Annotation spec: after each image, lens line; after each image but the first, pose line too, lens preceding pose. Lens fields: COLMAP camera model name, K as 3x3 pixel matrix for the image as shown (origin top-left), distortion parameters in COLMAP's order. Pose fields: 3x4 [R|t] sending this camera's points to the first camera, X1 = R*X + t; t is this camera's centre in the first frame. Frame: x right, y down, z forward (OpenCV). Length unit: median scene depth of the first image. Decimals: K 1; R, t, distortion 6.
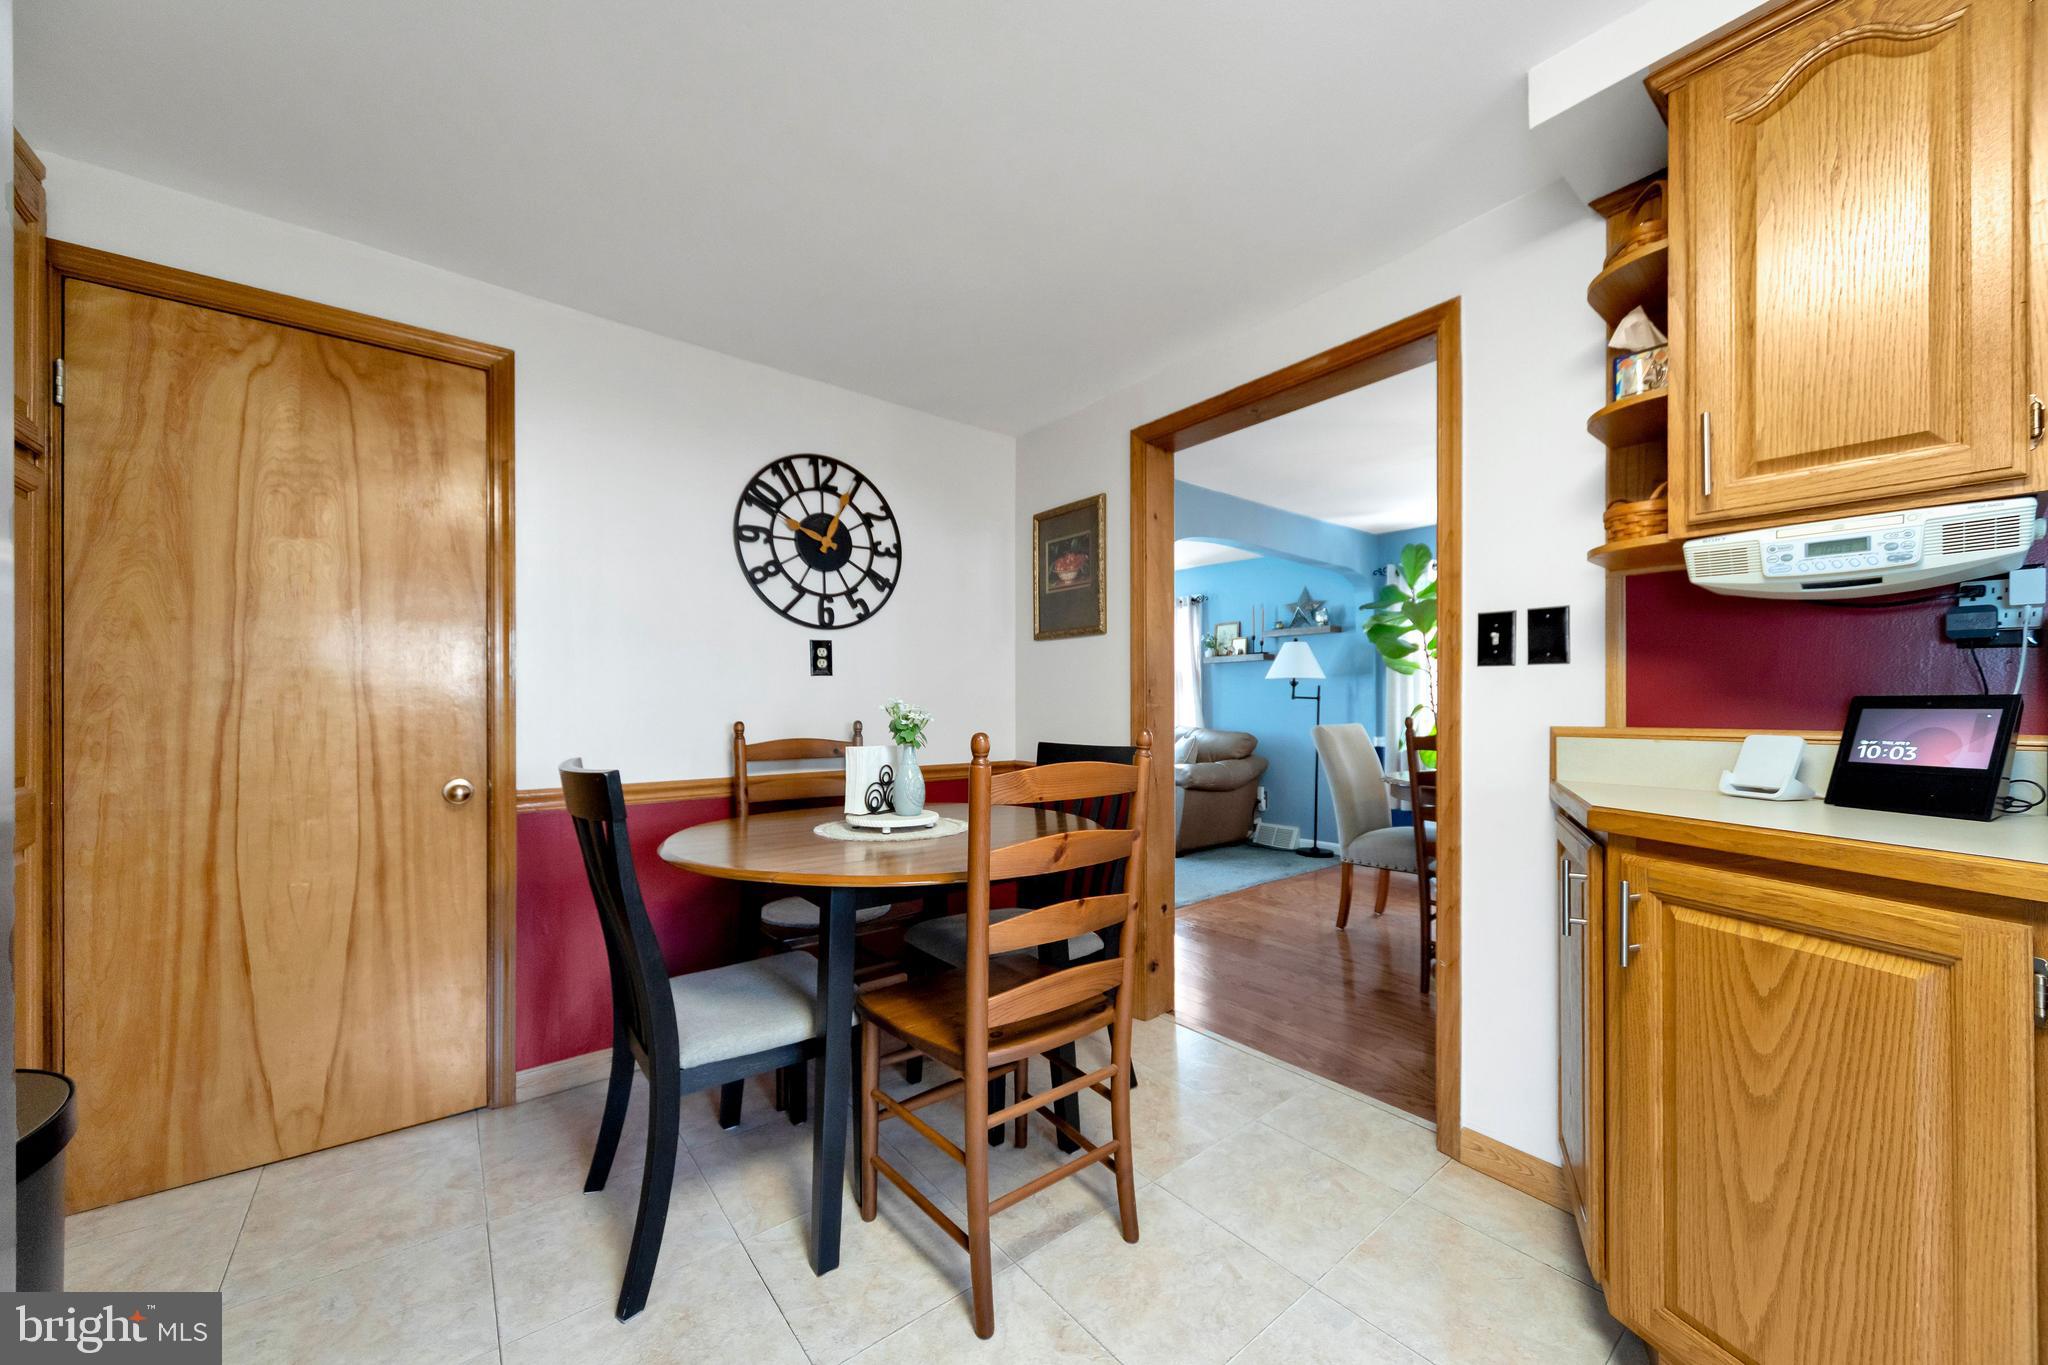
lens RADIAL K [[728.9, 0, 1027.6], [0, 728.9, 698.9], [0, 0, 1]] dist [0.000684, 0.000351]
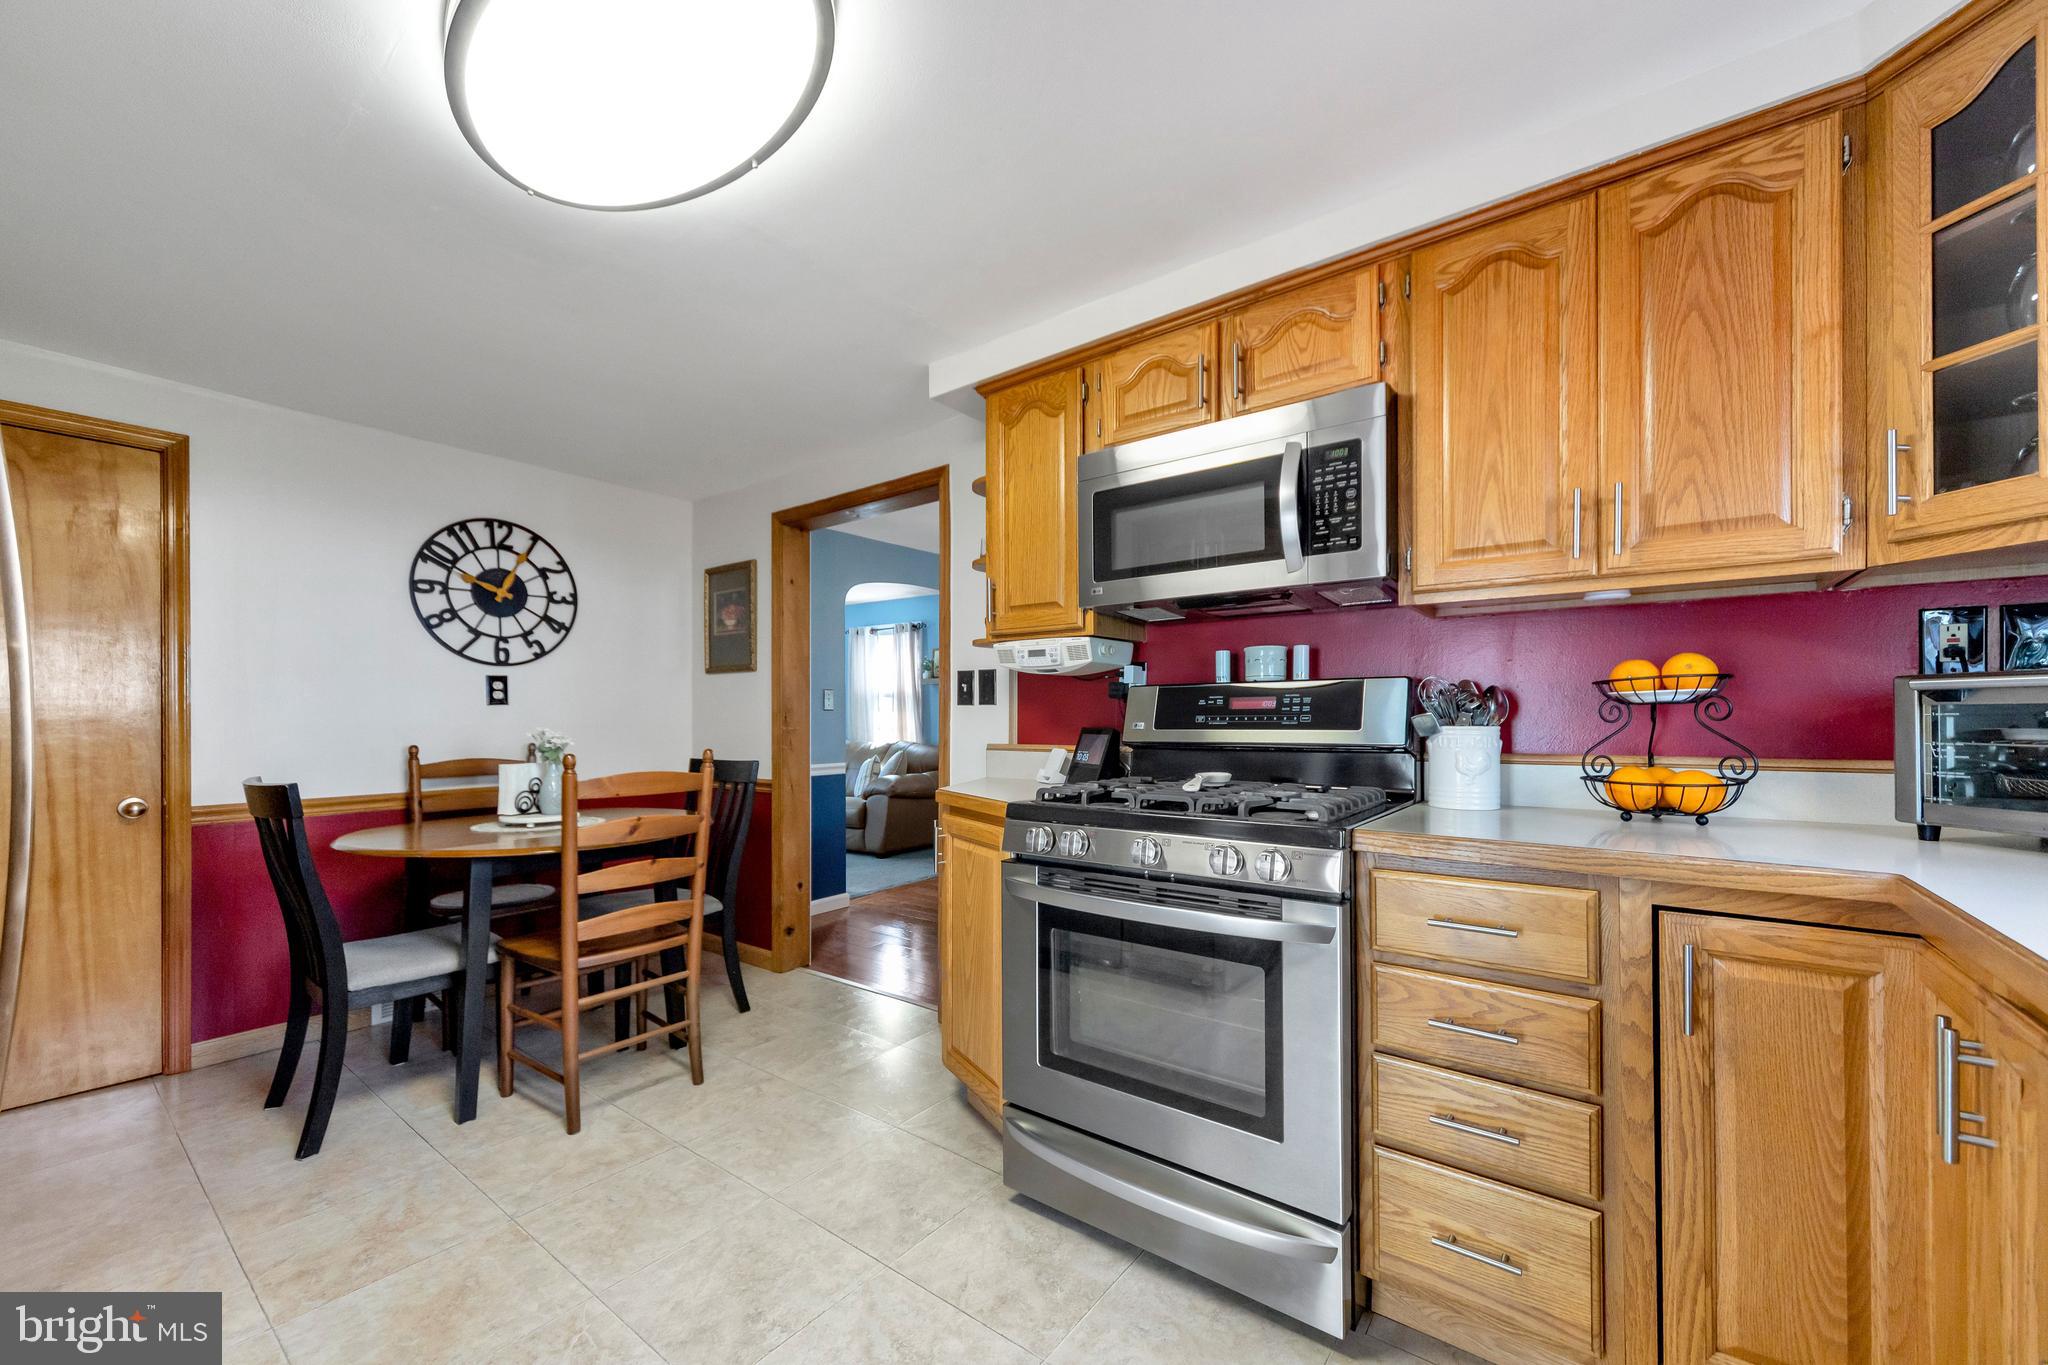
lens RADIAL K [[789.9, 0, 1030.8], [0, 789.9, 708.5], [0, 0, 1]] dist [0.002736, -0.001770]
pose [[0.969807, -0.000880, 0.243872, 0.323626], [0.001014, 0.999999, -0.000424, -0.033162], [-0.243872, 0.000658, 0.969807, -0.604972]]
